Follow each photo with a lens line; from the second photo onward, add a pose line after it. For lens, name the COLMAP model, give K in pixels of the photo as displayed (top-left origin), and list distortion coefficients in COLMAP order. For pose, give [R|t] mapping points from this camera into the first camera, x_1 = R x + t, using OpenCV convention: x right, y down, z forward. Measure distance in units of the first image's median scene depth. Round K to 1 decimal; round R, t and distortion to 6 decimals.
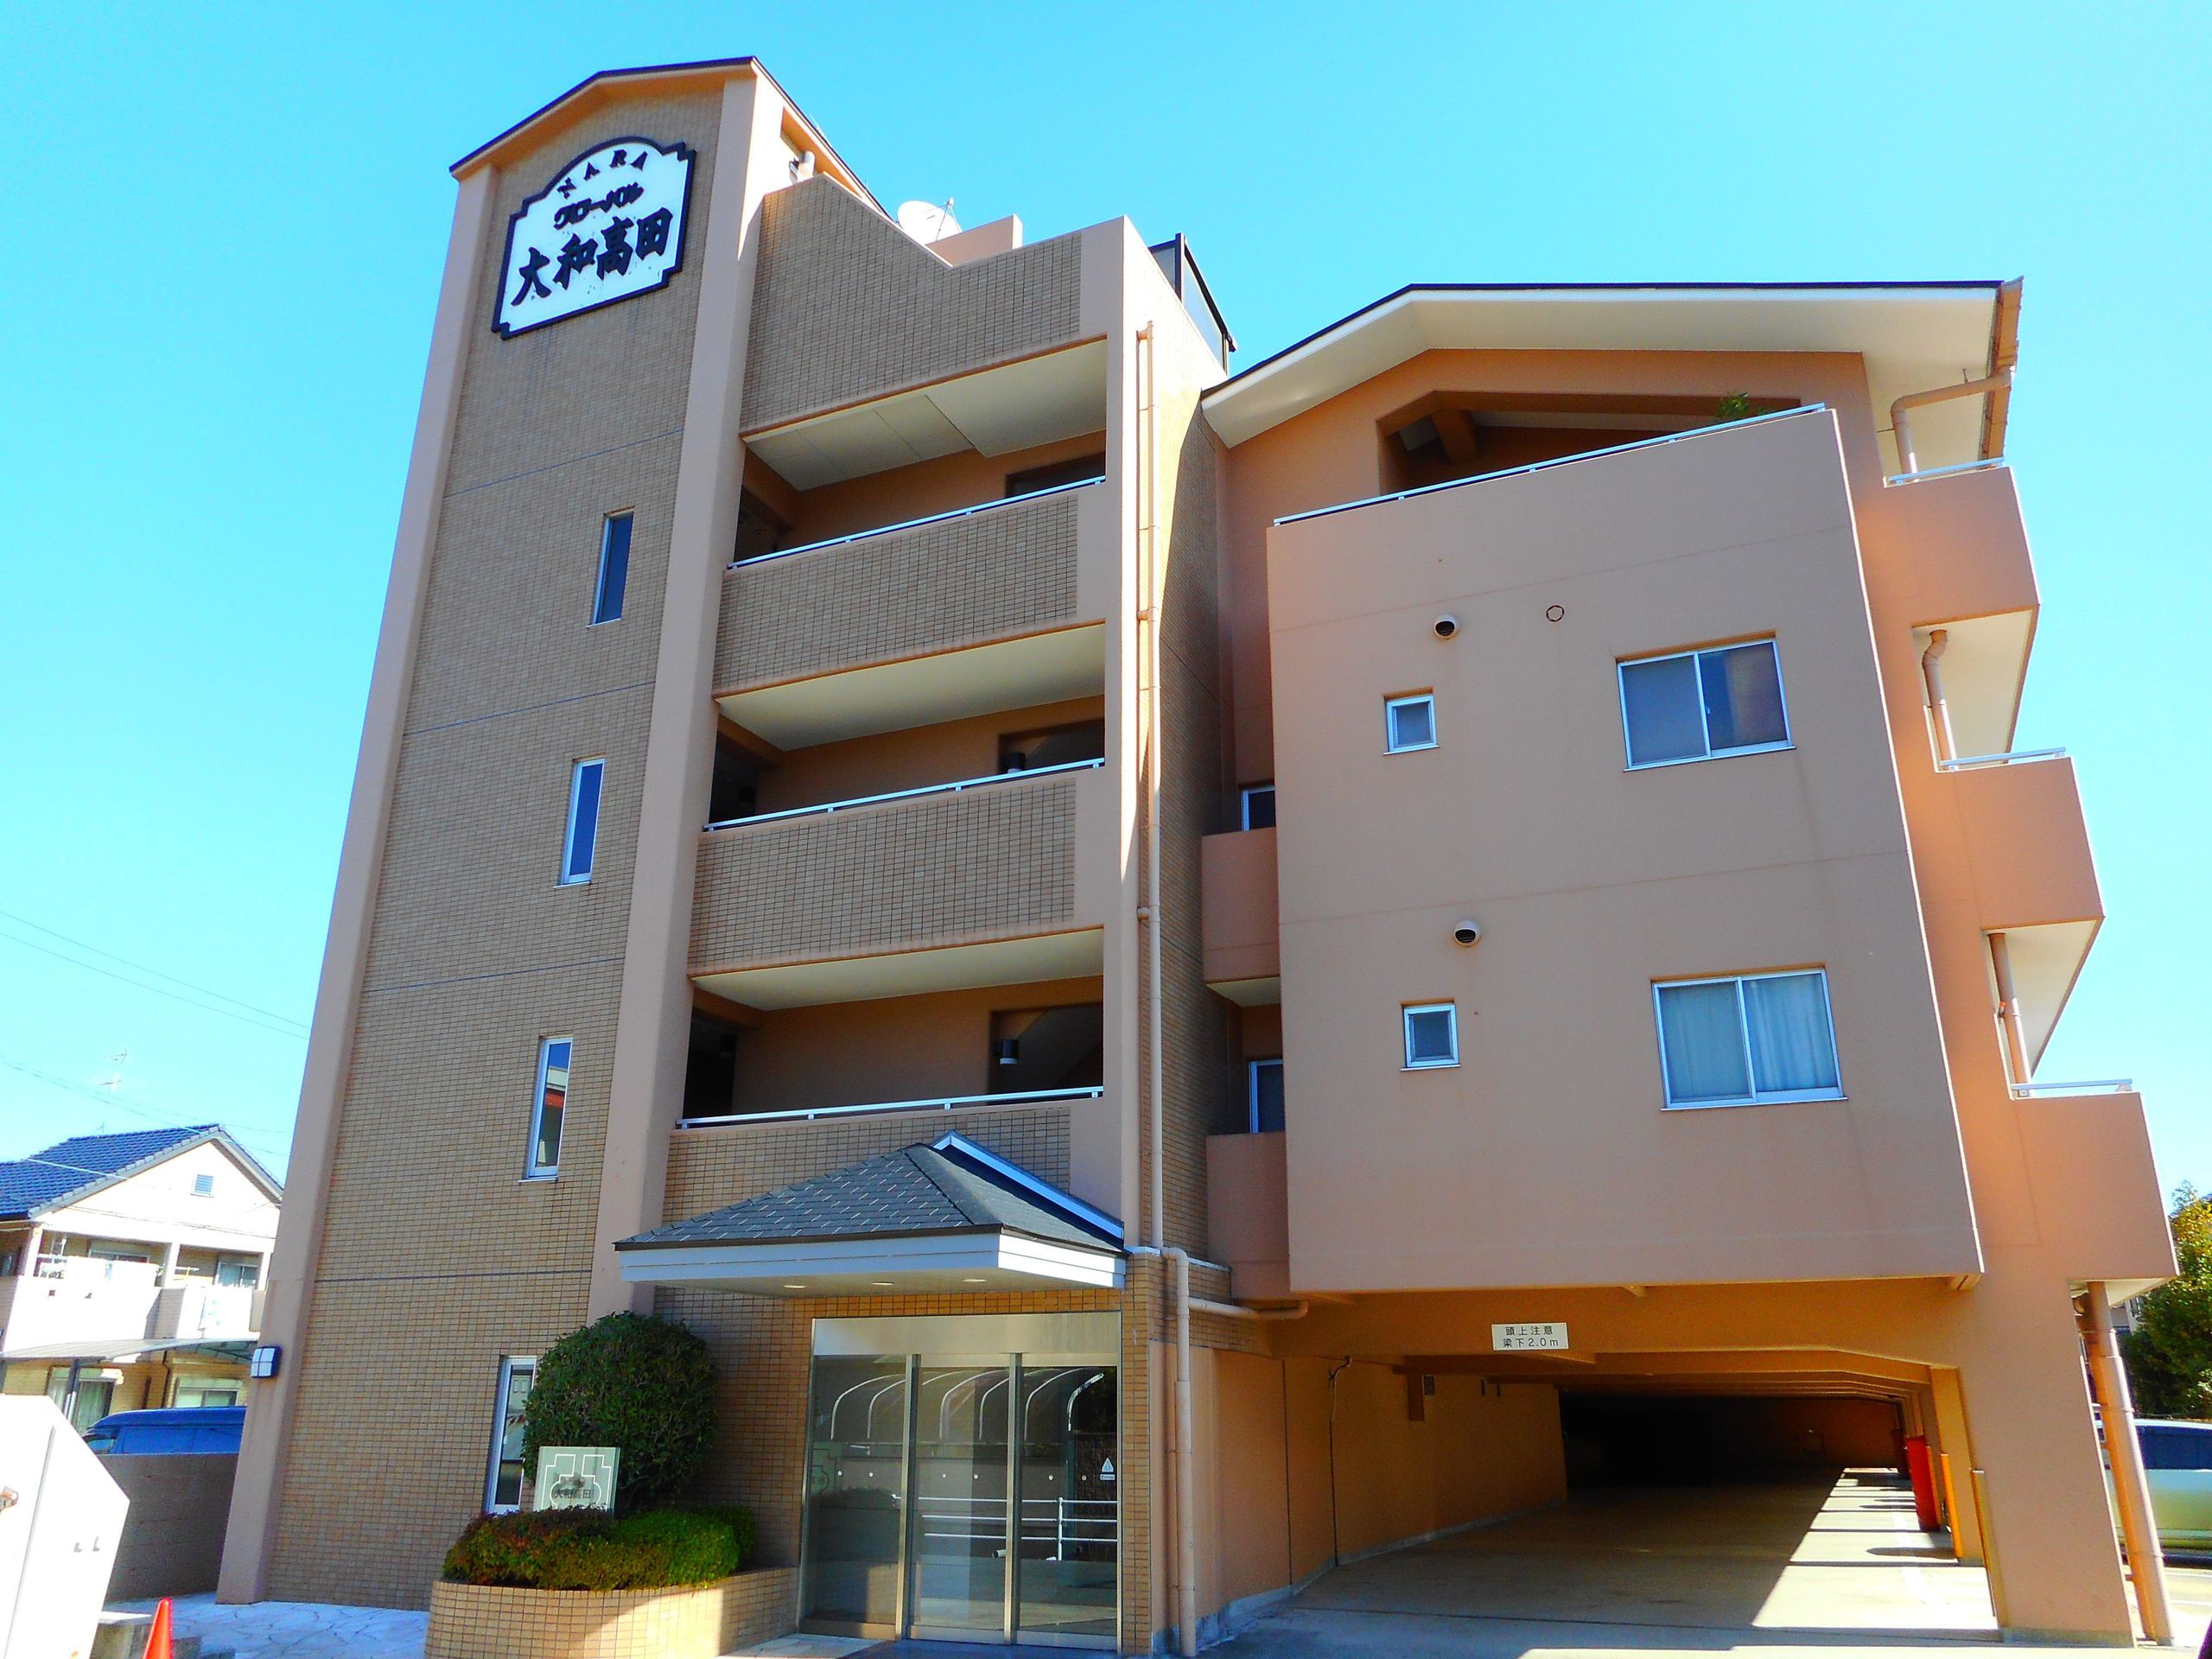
lens RADIAL K [[1632.3, 0, 1124.2], [0, 1632.3, 825.6], [0, 0, 1]] dist [-0.003767, -0.001108]
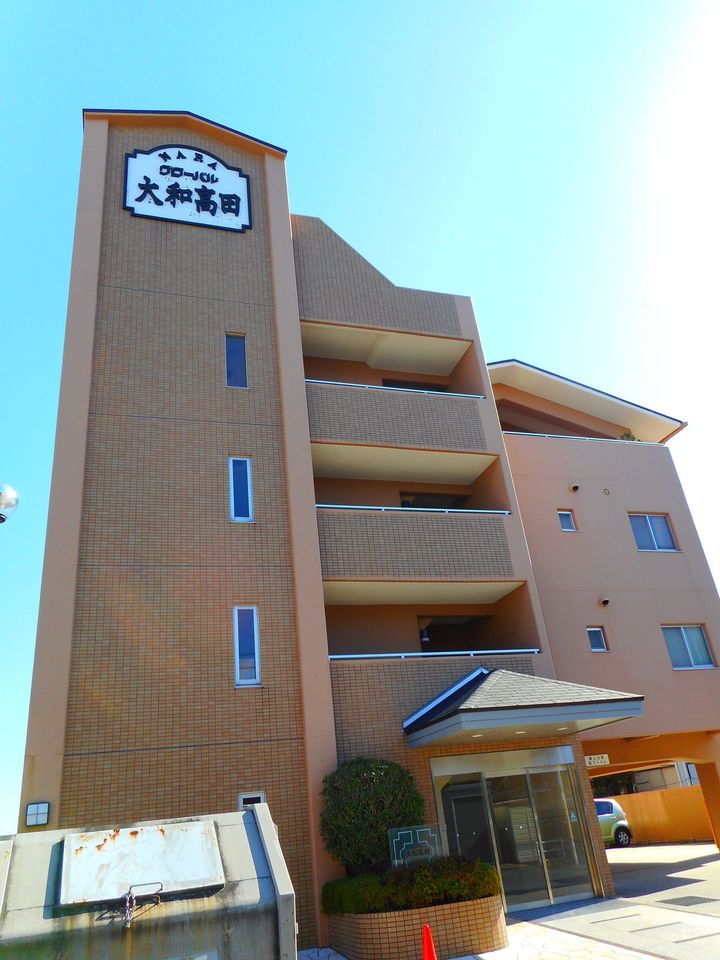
lens RADIAL K [[708.4, 0, 359.9], [0, 708.4, 486.7], [0, 0, 1]] dist [-0.003767, -0.001108]
pose [[0.744505, 0.216667, 0.631481, -0.770775], [-0.120354, 0.973934, -0.192270, 0.137573], [-0.656679, 0.067145, 0.751175, 0.338541]]
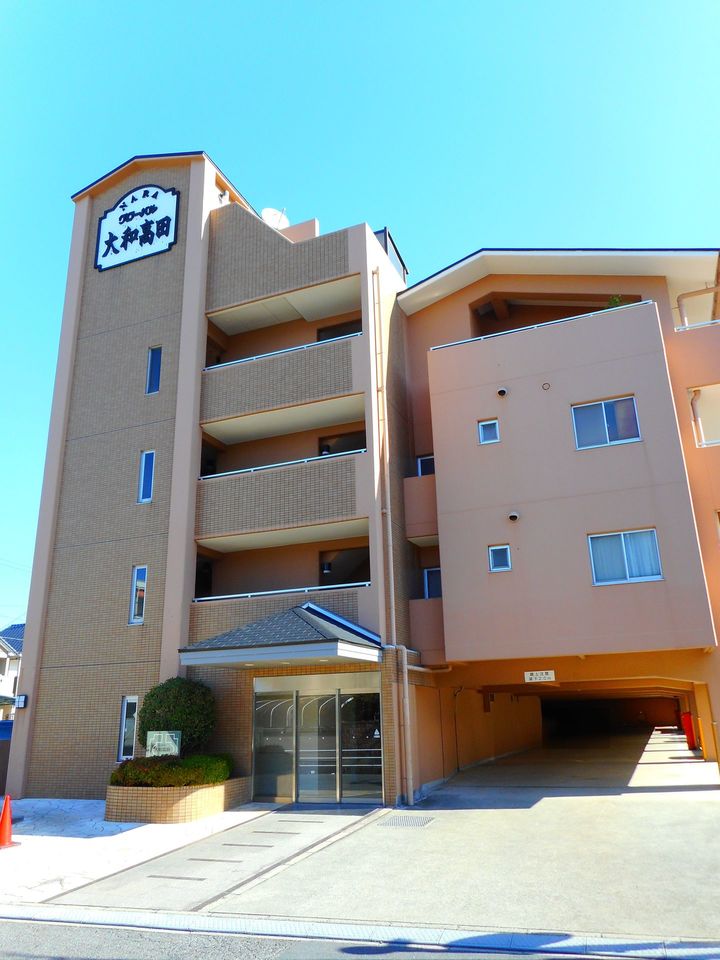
lens RADIAL K [[719.6, 0, 360.0], [0, 719.6, 480.0], [0, 0, 1]] dist [-0.012828, 0.002027]
pose [[0.999192, -0.019430, 0.035193, -0.055923], [0.018409, 0.999407, 0.029106, -0.023848], [-0.035738, -0.028434, 0.998957, -0.079206]]
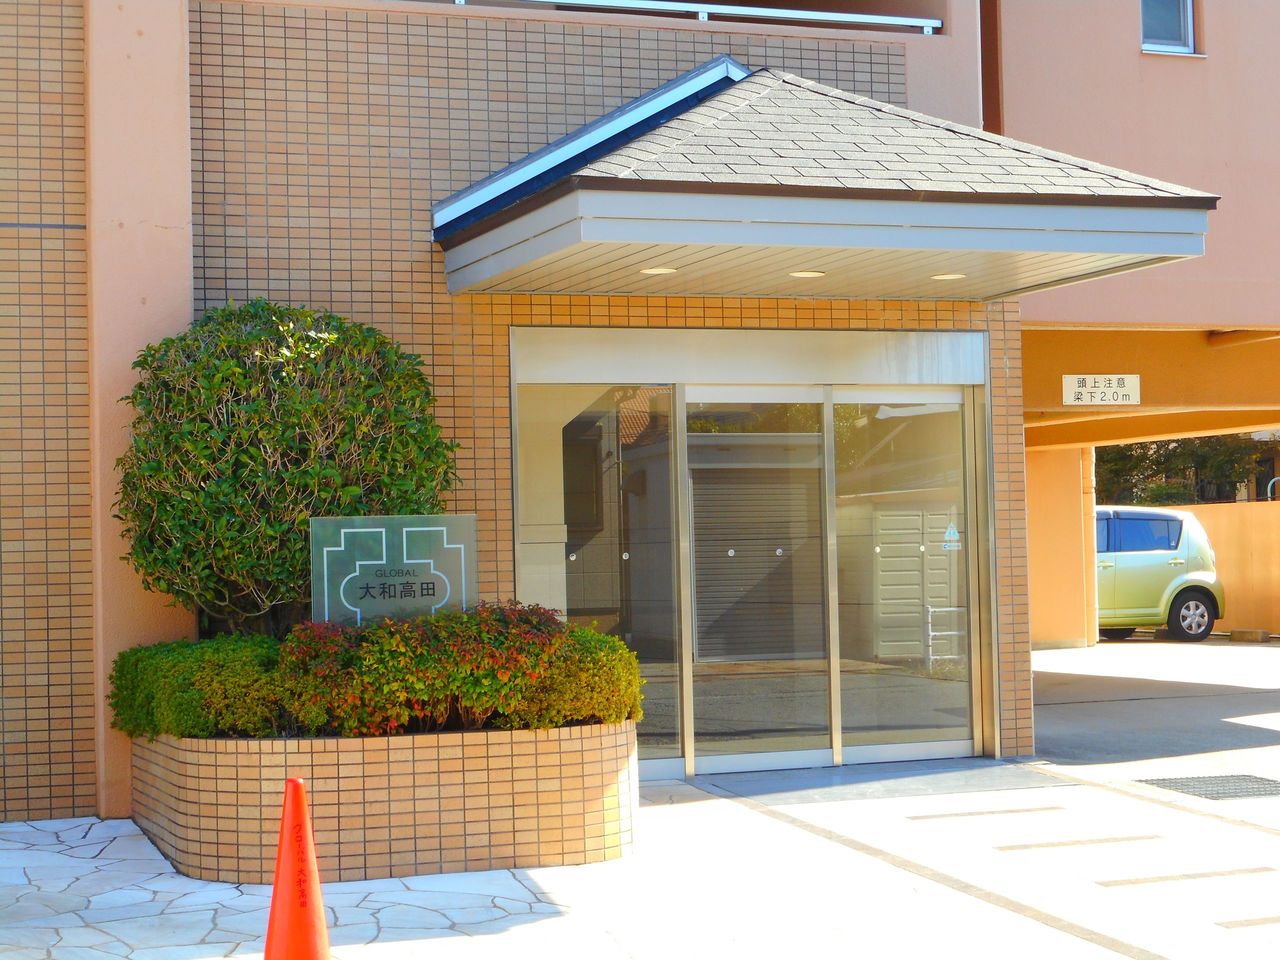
lens RADIAL K [[2315.5, 0, 640.0], [0, 2315.5, 480.0], [0, 0, 1]] dist [-0.002848, 0.007442]
pose [[0.716514, 0.000162, 0.697572, -0.680124], [-0.211137, 0.953144, 0.216649, 0.138207], [-0.664852, -0.302516, 0.682976, 0.307830]]
